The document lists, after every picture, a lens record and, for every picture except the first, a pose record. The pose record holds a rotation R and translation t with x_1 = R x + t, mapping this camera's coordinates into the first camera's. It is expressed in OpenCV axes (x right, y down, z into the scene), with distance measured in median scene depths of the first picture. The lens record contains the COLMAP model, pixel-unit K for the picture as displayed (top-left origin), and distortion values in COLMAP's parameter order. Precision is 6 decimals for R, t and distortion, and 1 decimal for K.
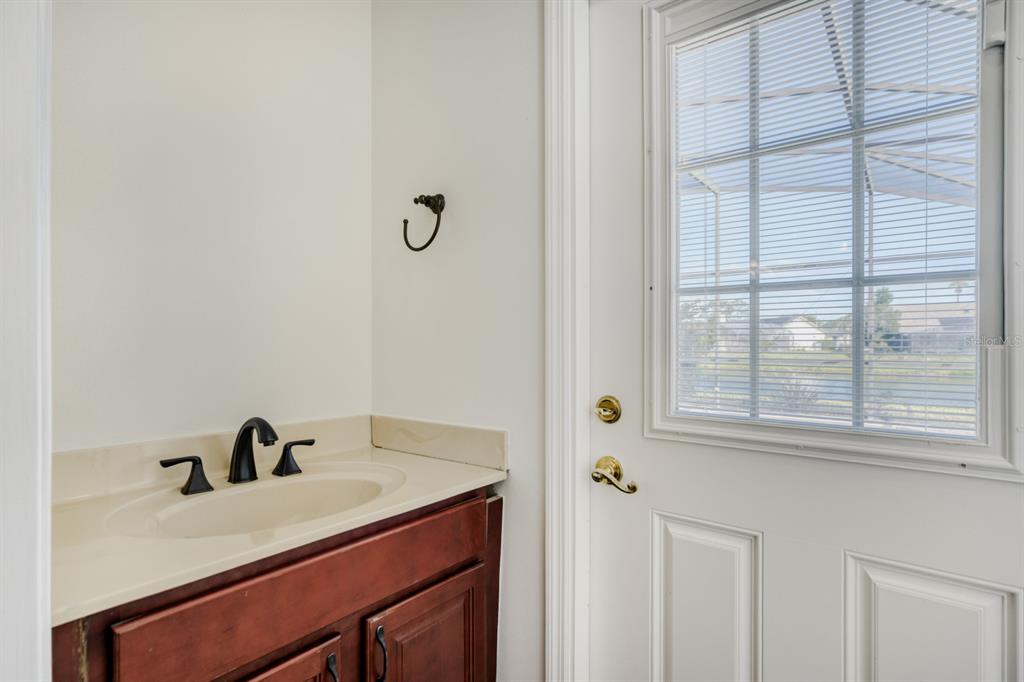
lens RADIAL K [[511.0, 0, 510.9], [0, 511.0, 344.3], [0, 0, 1]] dist [-0.007061, -0.001677]
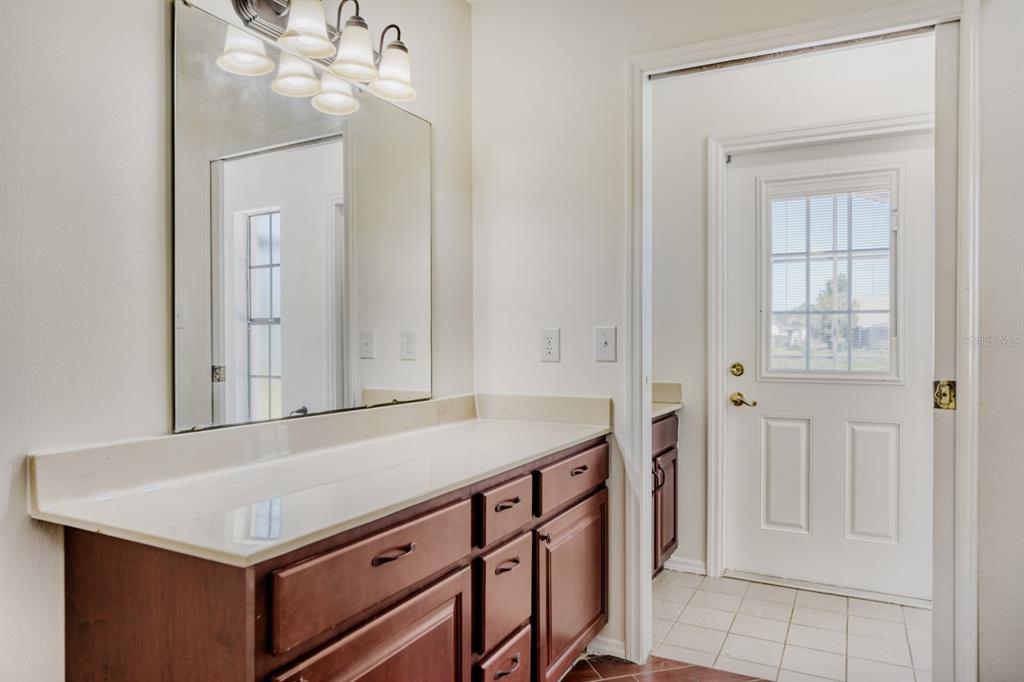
lens RADIAL K [[673.3, 0, 511.3], [0, 673.3, 338.4], [0, 0, 1]] dist [-0.047906, 0.001360]
pose [[0.983425, 0.002173, 0.181304, -1.249368], [-0.001825, 0.999996, -0.002088, 0.013552], [-0.181308, 0.001722, 0.983425, -1.547487]]
